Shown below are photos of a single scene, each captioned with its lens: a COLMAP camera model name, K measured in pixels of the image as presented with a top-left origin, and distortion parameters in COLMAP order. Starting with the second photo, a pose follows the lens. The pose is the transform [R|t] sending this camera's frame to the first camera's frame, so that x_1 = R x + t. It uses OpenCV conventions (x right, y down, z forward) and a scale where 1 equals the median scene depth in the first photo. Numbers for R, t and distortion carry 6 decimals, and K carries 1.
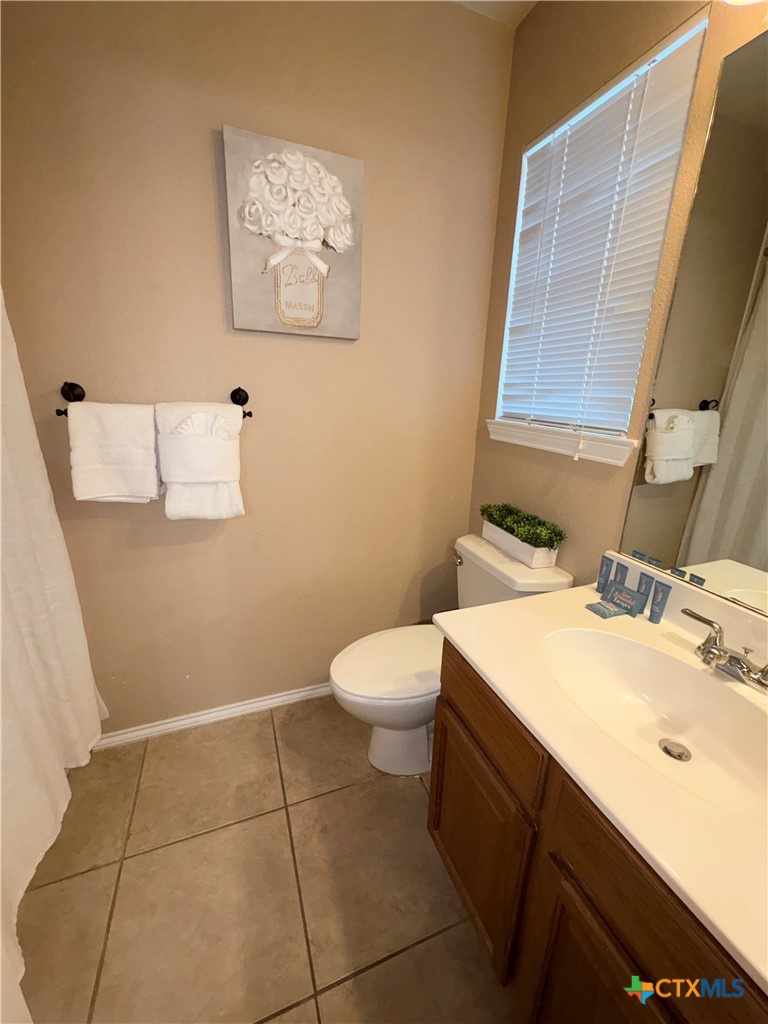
lens RADIAL K [[411.7, 0, 384.0], [0, 411.7, 512.0], [0, 0, 1]] dist [0.001816, 0.000102]
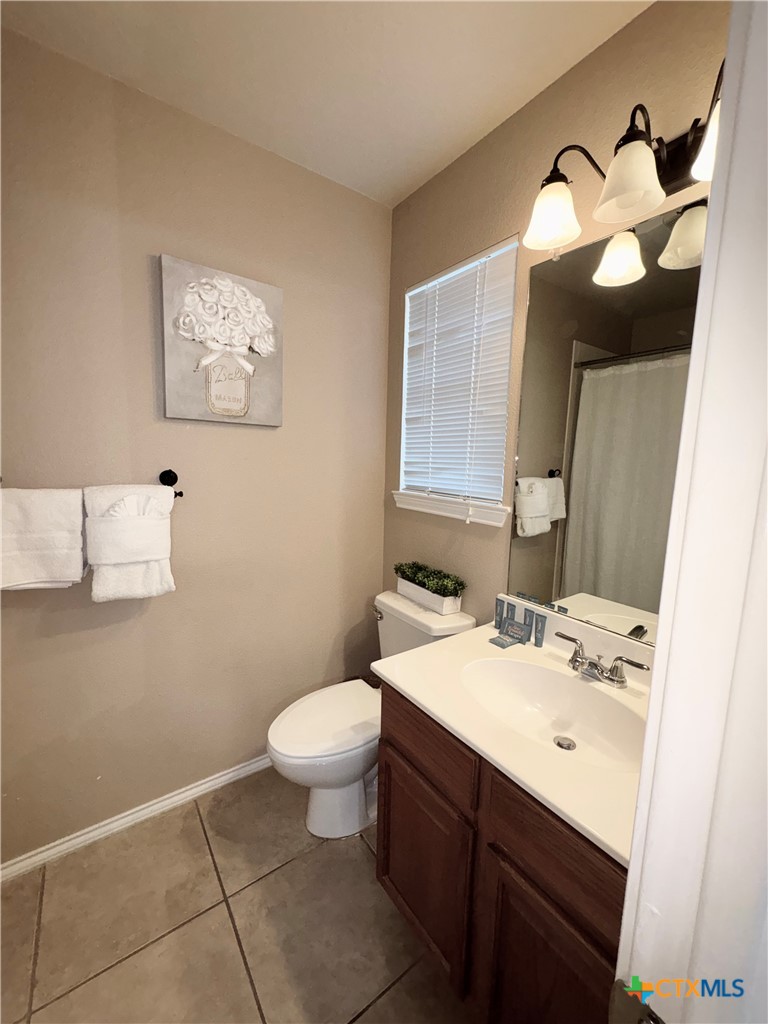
lens RADIAL K [[411.7, 0, 384.0], [0, 411.7, 512.0], [0, 0, 1]] dist [0.001816, 0.000102]
pose [[0.966981, -0.040263, 0.251649, -0.092681], [0.077339, 0.987236, -0.139227, -0.004465], [-0.242831, 0.154092, 0.957752, -0.141199]]
